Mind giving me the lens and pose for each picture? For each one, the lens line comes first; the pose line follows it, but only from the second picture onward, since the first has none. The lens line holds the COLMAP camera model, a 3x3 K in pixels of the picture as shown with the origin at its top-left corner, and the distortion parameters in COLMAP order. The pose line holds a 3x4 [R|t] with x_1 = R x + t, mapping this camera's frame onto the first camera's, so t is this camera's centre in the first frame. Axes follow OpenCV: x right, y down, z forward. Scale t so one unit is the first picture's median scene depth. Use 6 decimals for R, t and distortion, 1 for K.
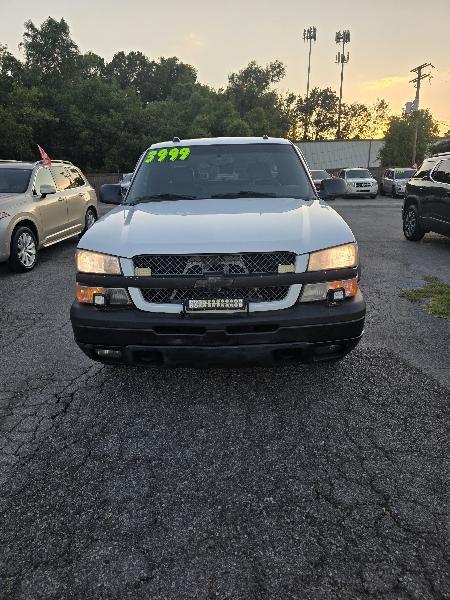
lens RADIAL K [[405.4, 0, 225.0], [0, 405.4, 300.0], [0, 0, 1]] dist [0.007530, -0.001294]
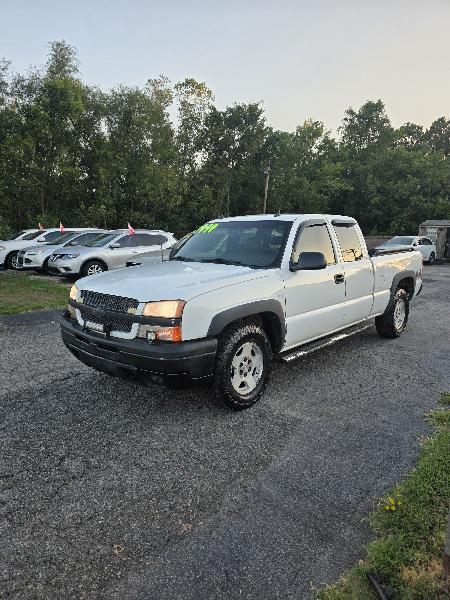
lens RADIAL K [[405.4, 0, 225.0], [0, 405.4, 300.0], [0, 0, 1]] dist [0.007530, -0.001294]
pose [[0.746465, 0.125164, -0.653548, 0.746227], [-0.216376, 0.974432, -0.060521, -0.055833], [0.629263, 0.186589, 0.754462, 0.065041]]
